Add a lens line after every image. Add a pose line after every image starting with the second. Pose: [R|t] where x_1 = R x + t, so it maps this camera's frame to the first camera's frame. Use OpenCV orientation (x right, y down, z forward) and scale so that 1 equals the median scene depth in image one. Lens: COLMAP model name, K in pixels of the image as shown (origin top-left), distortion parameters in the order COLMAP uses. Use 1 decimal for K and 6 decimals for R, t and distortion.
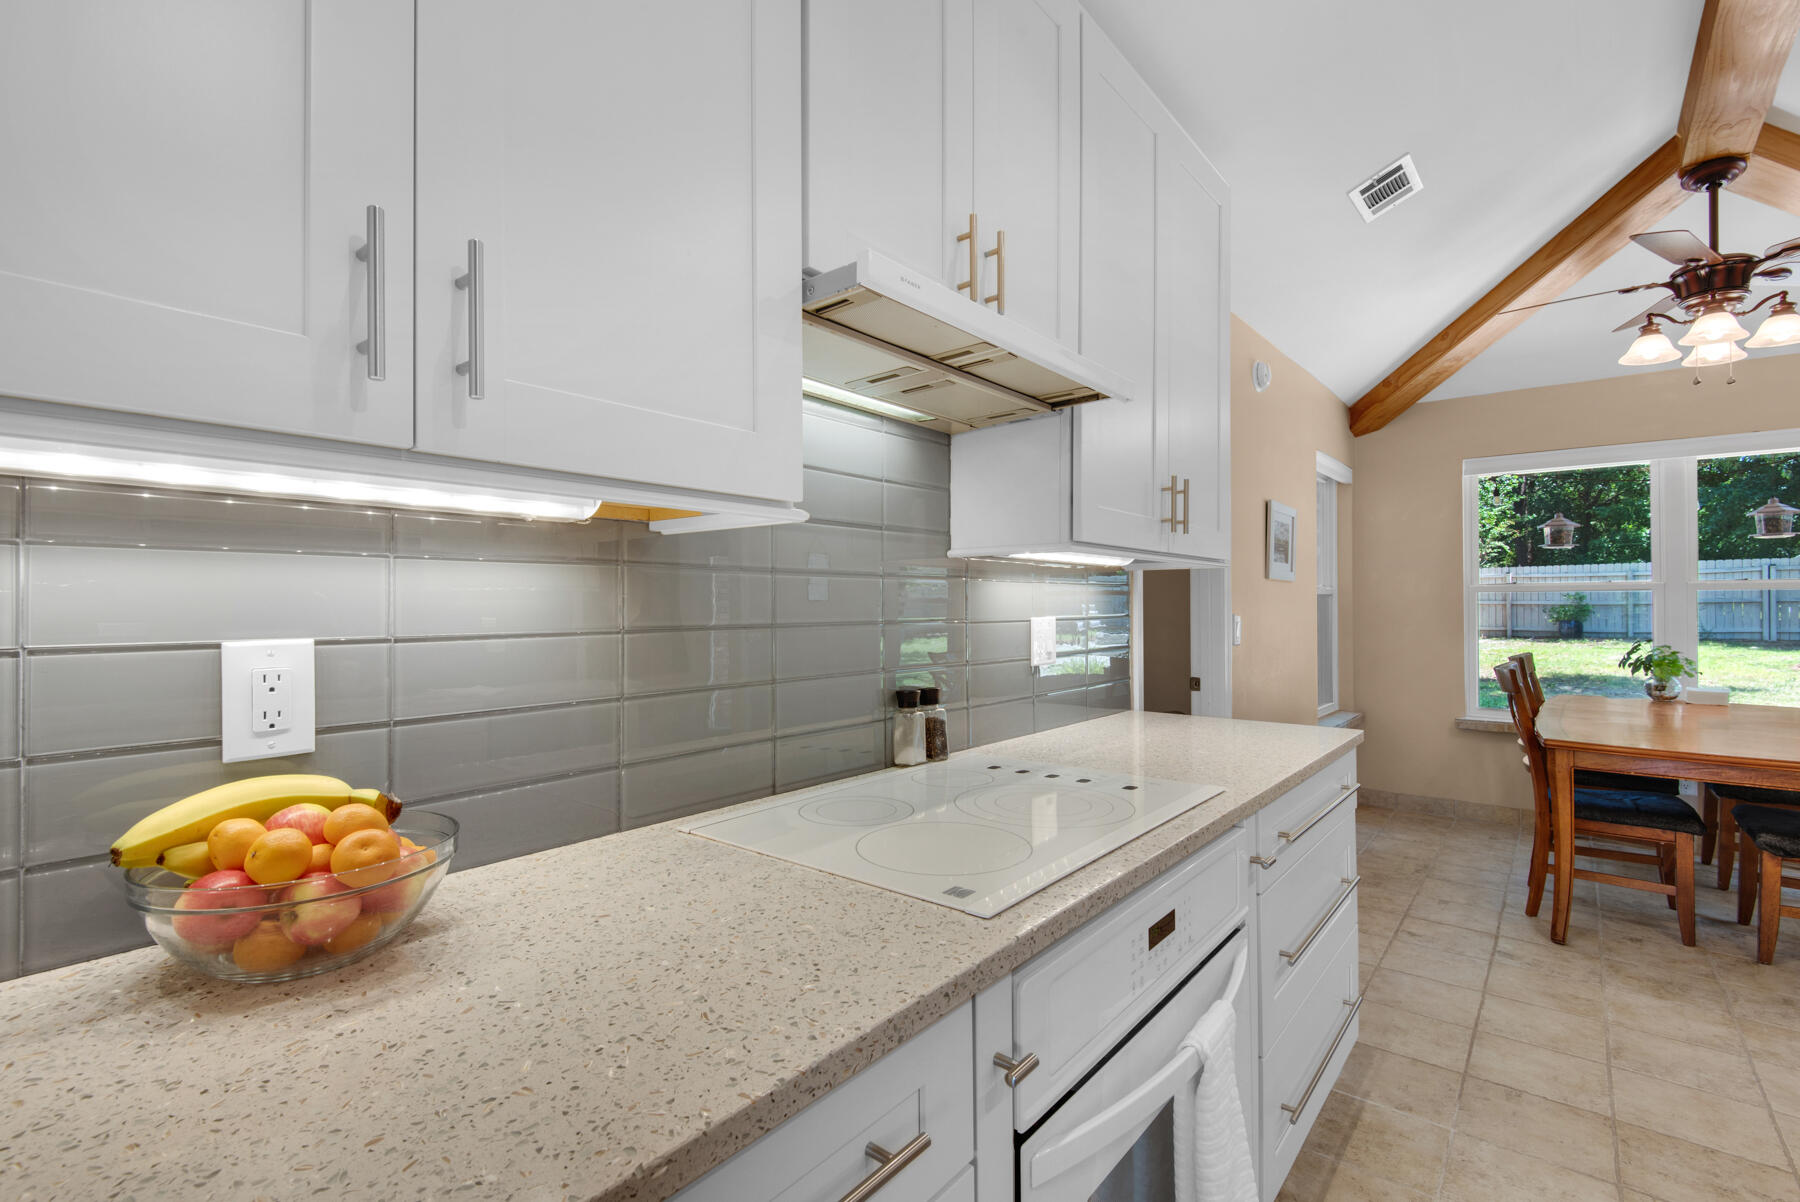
lens RADIAL K [[809.8, 0, 883.7], [0, 809.8, 603.1], [0, 0, 1]] dist [0.016999, -0.006744]
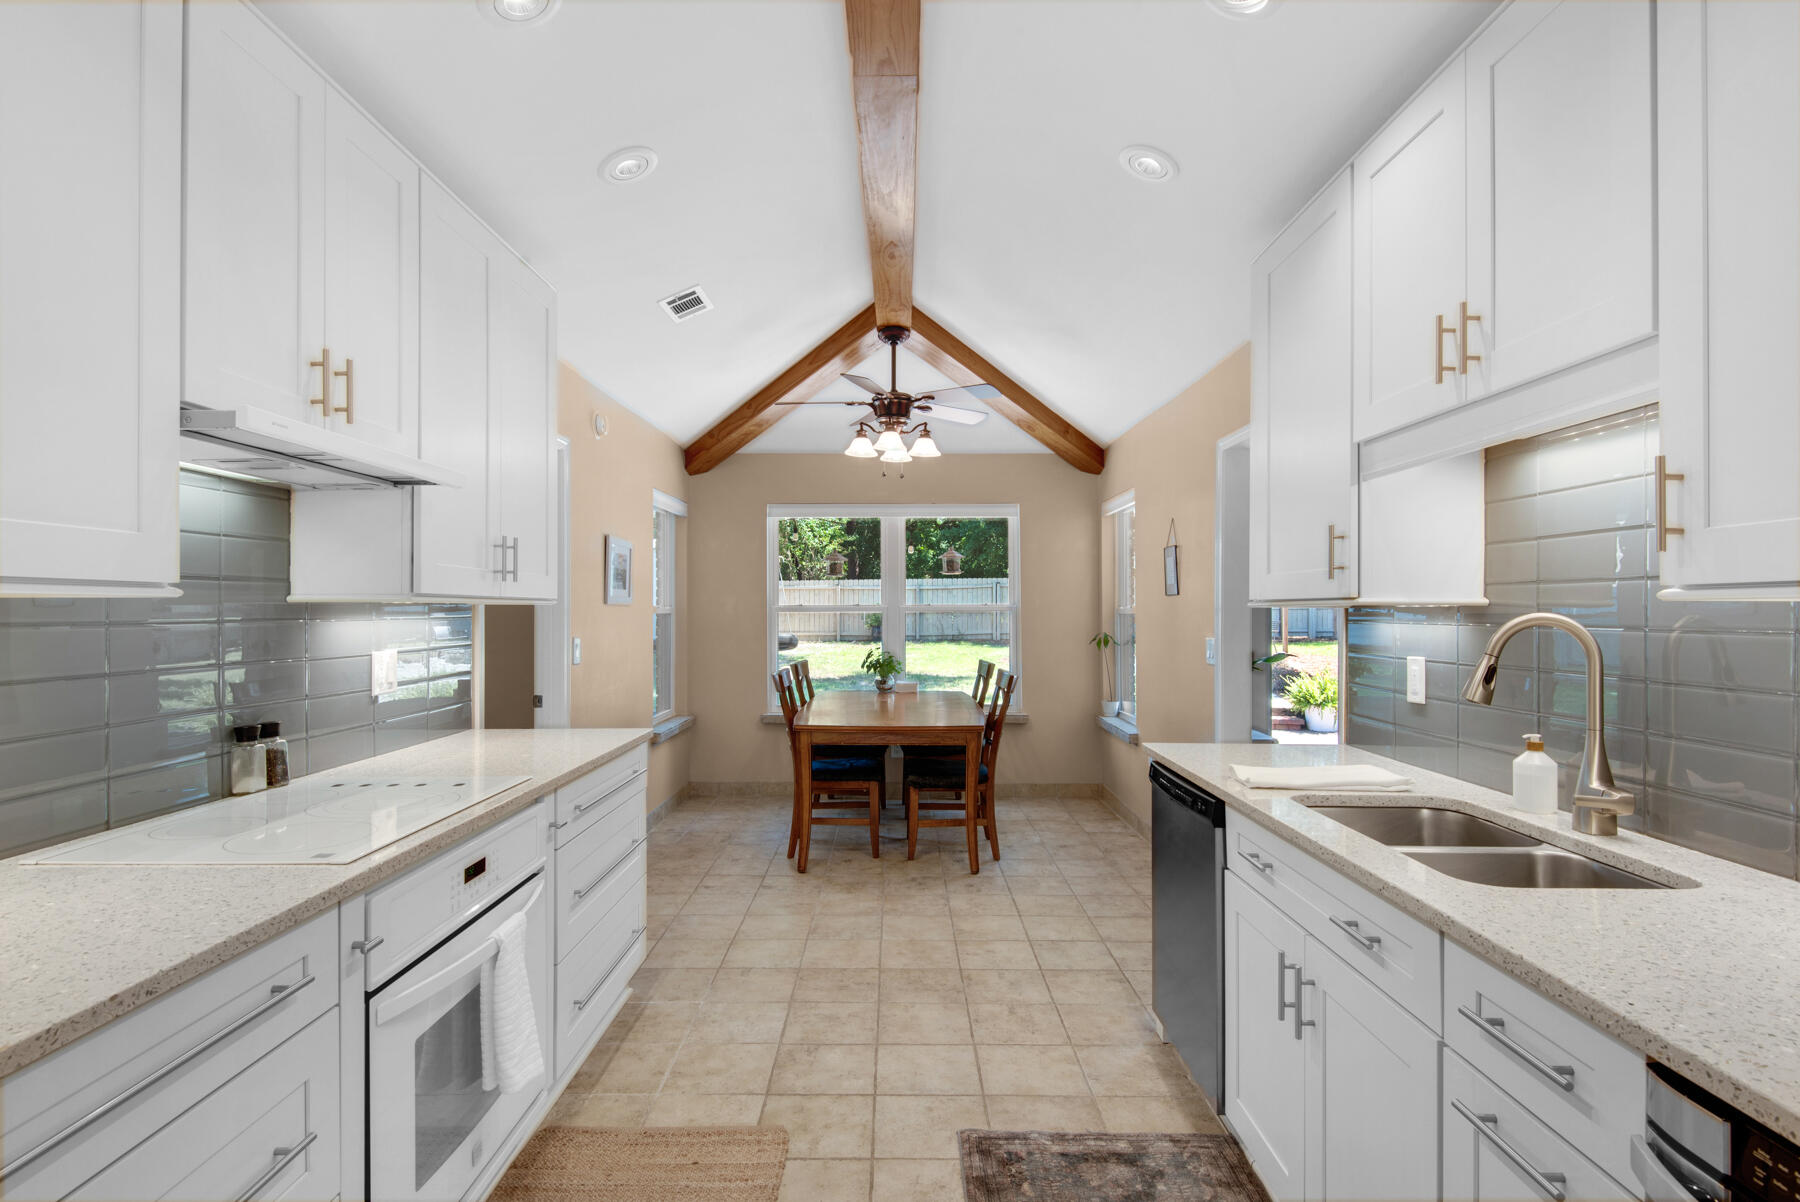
lens RADIAL K [[928.2, 0, 907.2], [0, 928.2, 605.1], [0, 0, 1]] dist [0.013524, -0.007030]
pose [[0.757815, 0.005309, 0.652447, -0.088192], [-0.004536, 0.999986, -0.002868, -0.042869], [-0.652453, -0.000786, 0.757829, -0.411076]]
